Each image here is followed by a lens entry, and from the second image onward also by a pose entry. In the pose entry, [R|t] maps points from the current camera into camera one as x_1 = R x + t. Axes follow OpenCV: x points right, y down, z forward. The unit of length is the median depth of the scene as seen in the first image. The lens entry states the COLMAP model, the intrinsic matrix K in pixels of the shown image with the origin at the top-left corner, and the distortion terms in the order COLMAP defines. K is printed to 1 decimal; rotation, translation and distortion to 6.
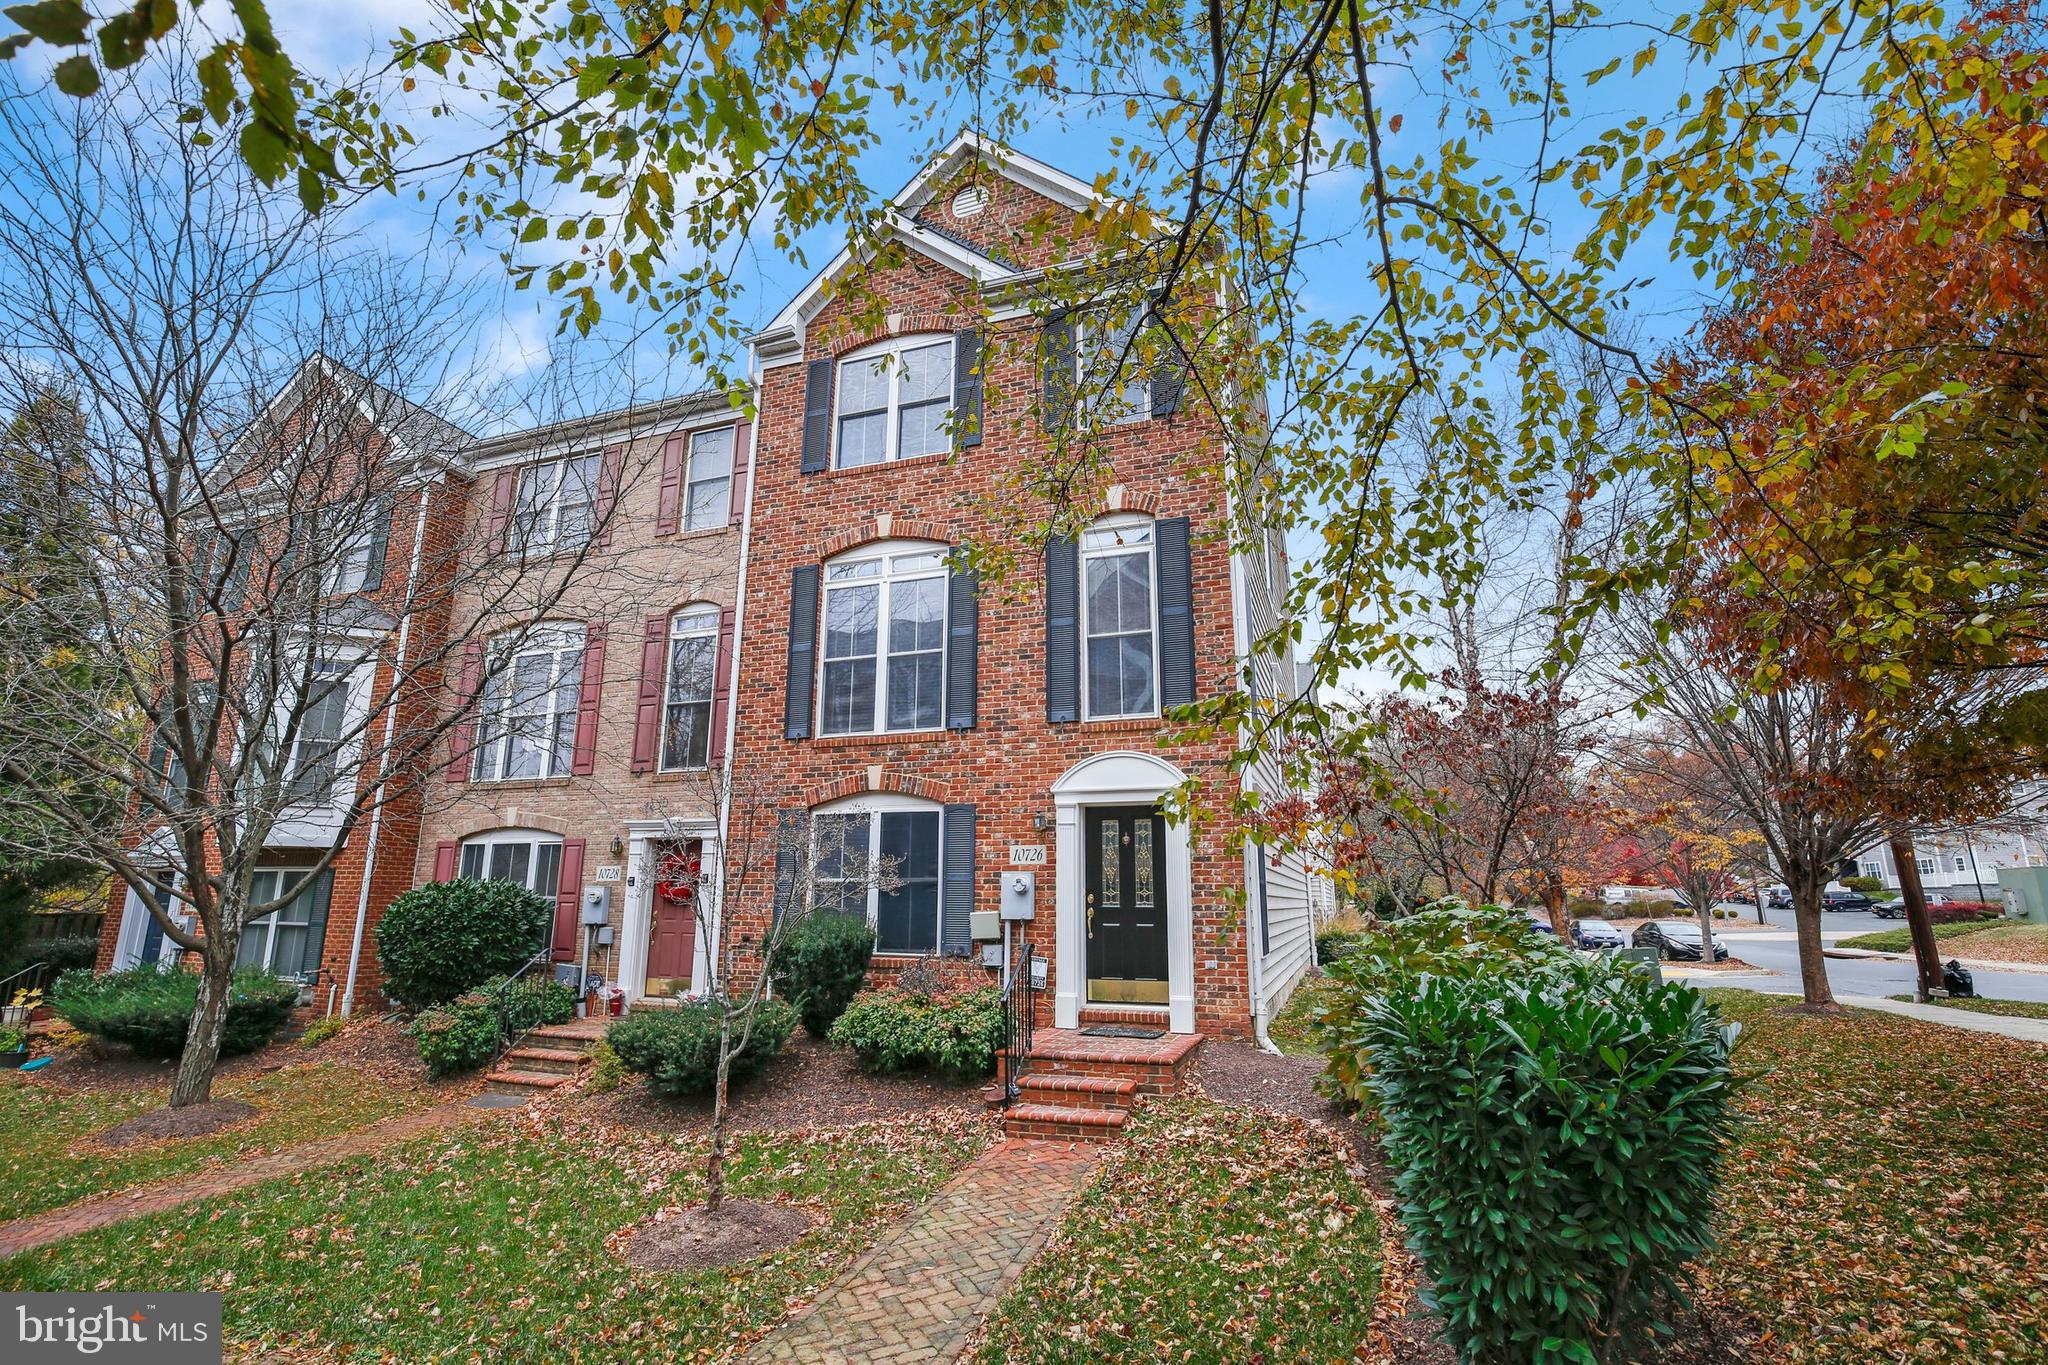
lens RADIAL K [[943.9, 0, 1012.6], [0, 943.9, 678.2], [0, 0, 1]] dist [-0.030817, 0.000268]
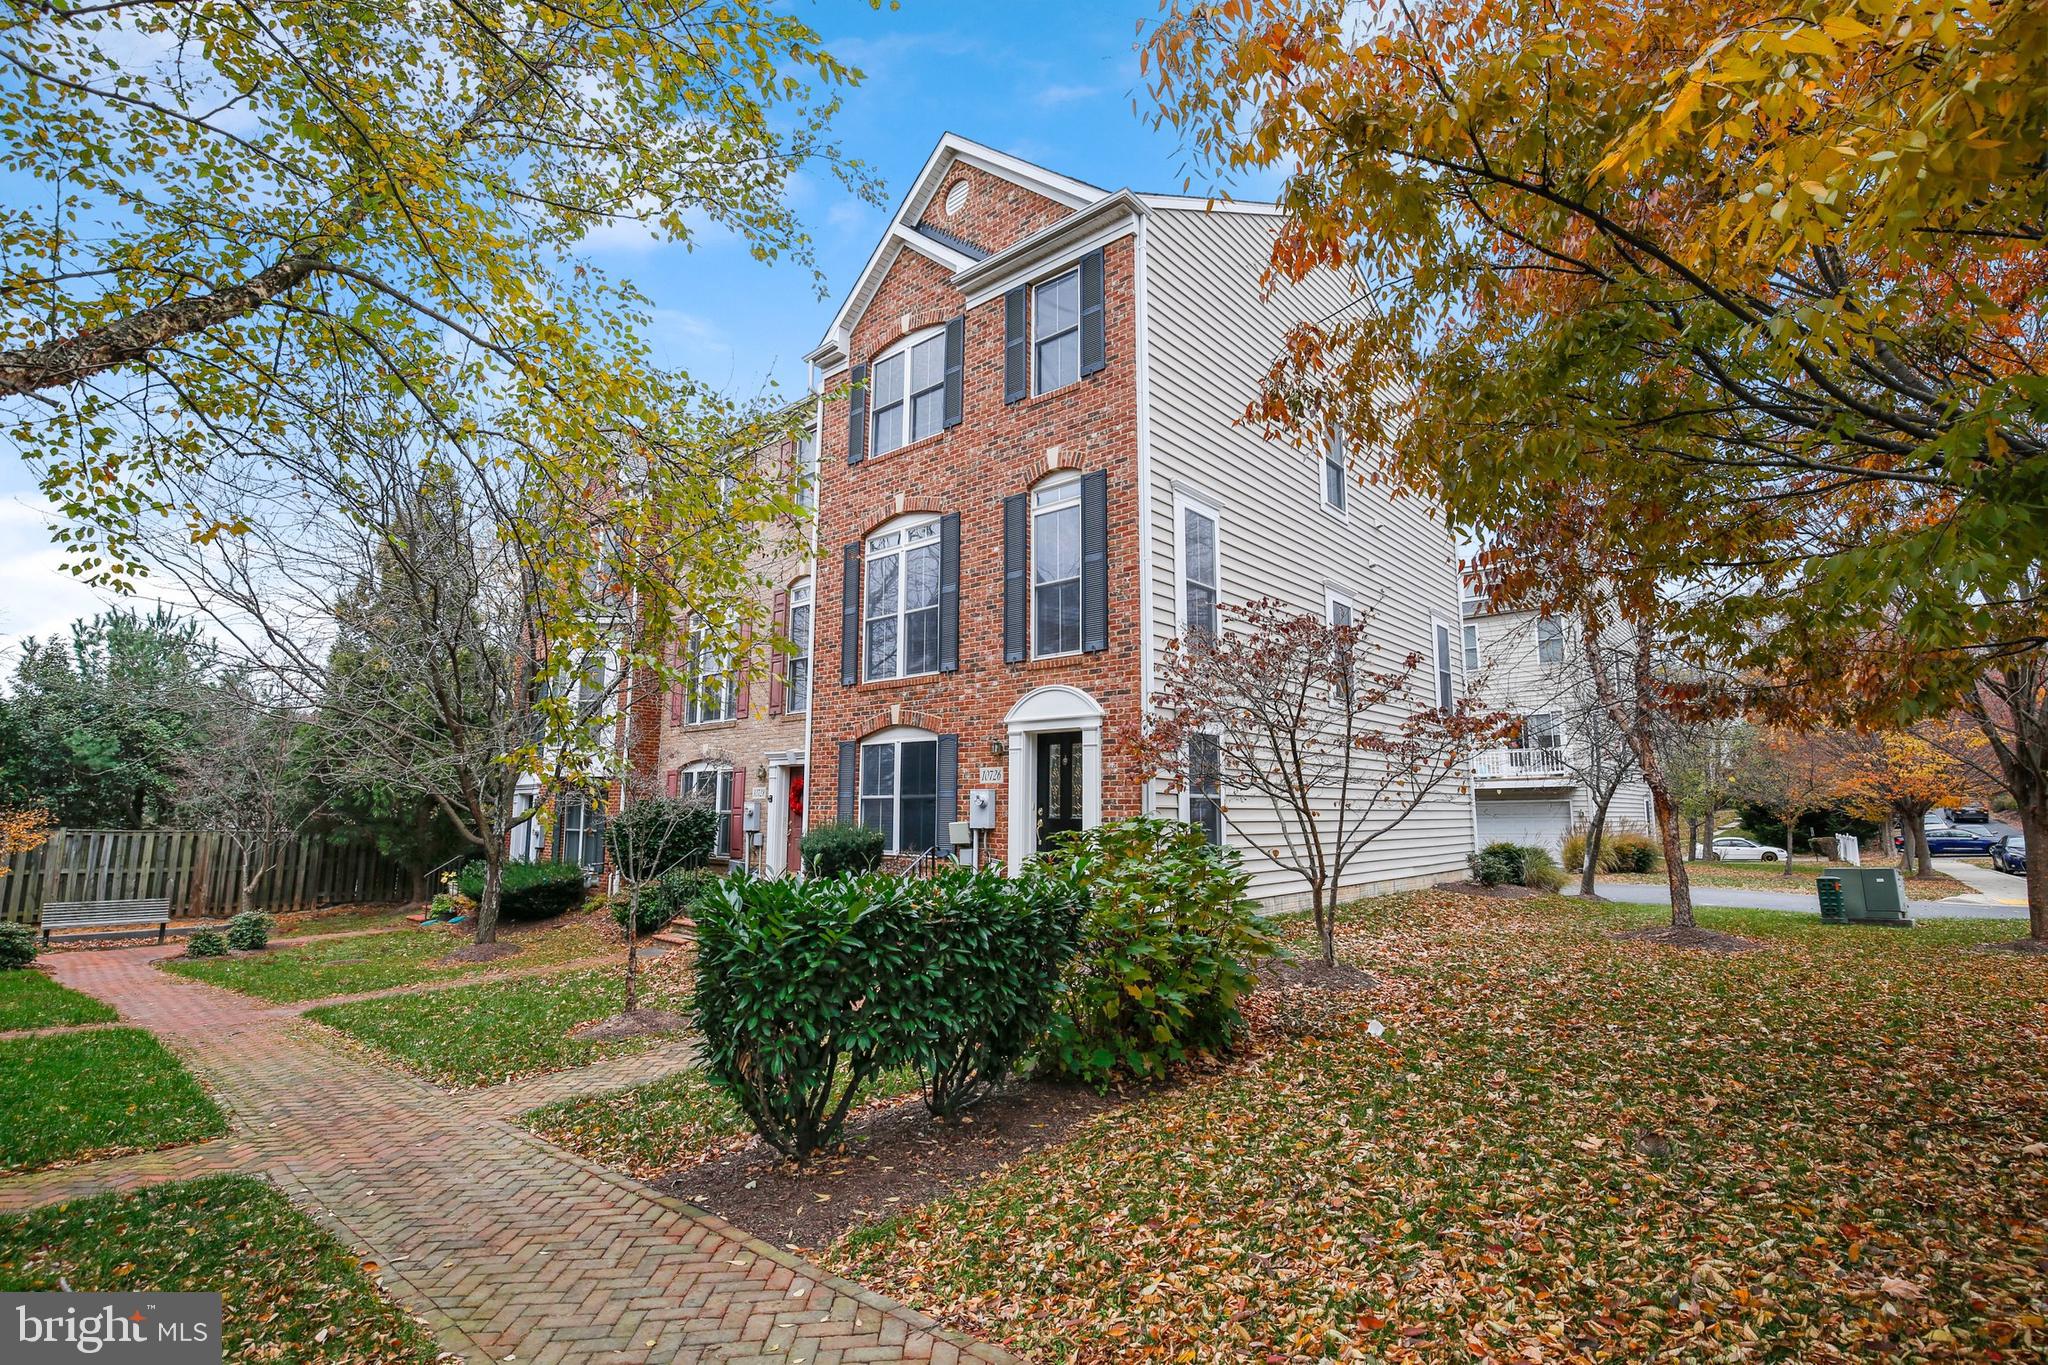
lens RADIAL K [[943.9, 0, 1012.6], [0, 943.9, 678.2], [0, 0, 1]] dist [-0.030817, 0.000268]
pose [[0.925178, -0.053548, -0.375737, 0.450270], [0.087804, 0.993338, 0.074634, -0.019387], [0.369238, -0.102041, 0.923716, -0.072721]]
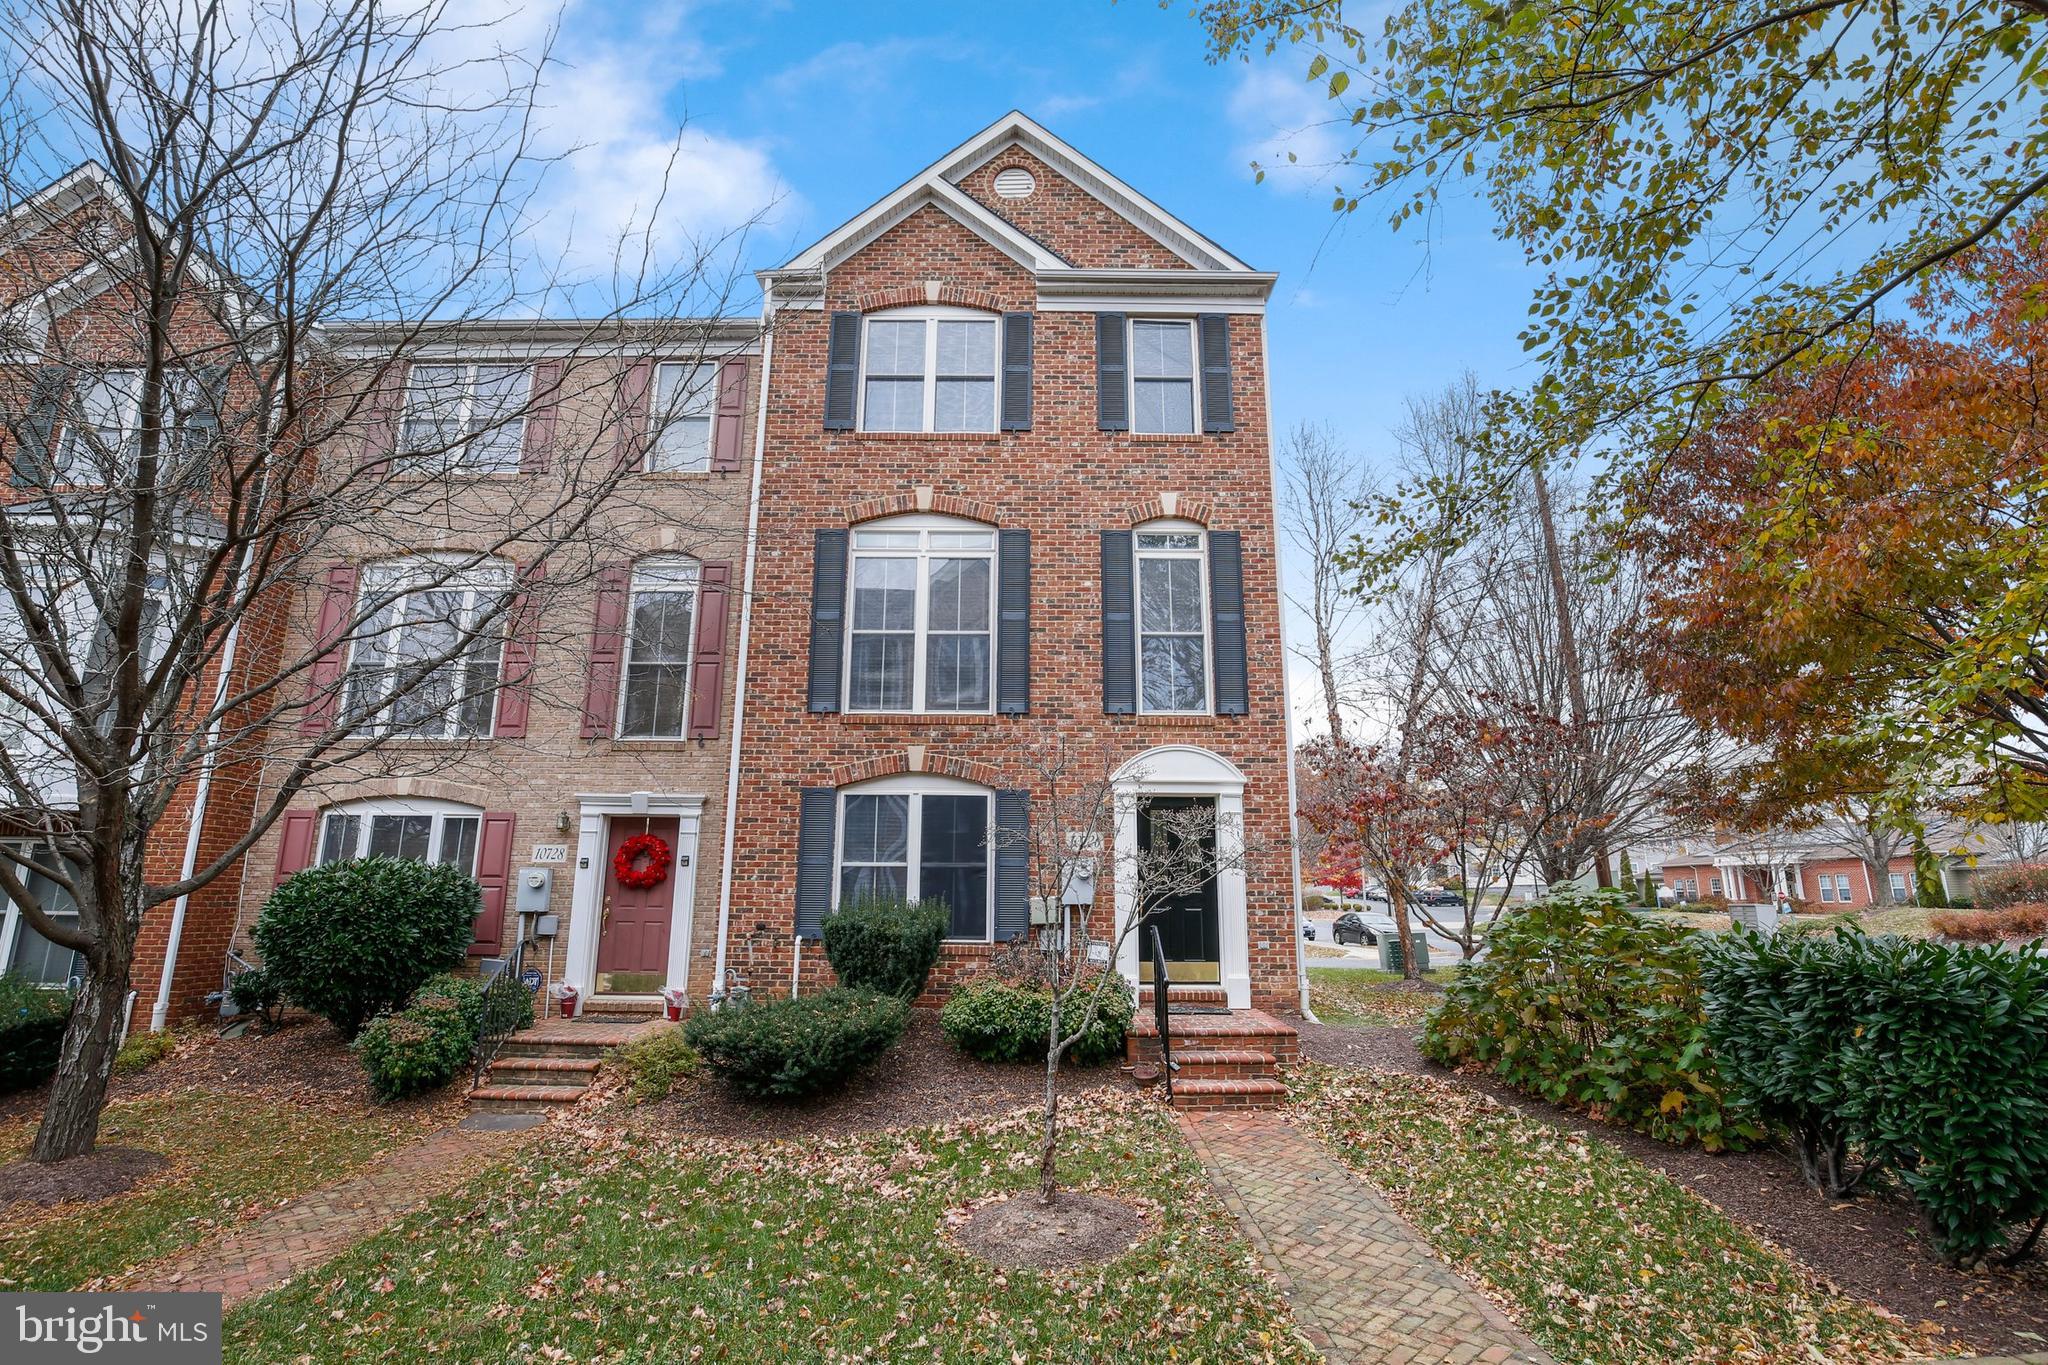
lens RADIAL K [[943.9, 0, 1012.6], [0, 943.9, 678.2], [0, 0, 1]] dist [-0.030817, 0.000268]
pose [[0.942943, 0.076925, 0.323947, -0.364630], [-0.079399, 0.996827, -0.005595, 0.020923], [-0.323350, -0.020445, 0.946059, 0.057595]]
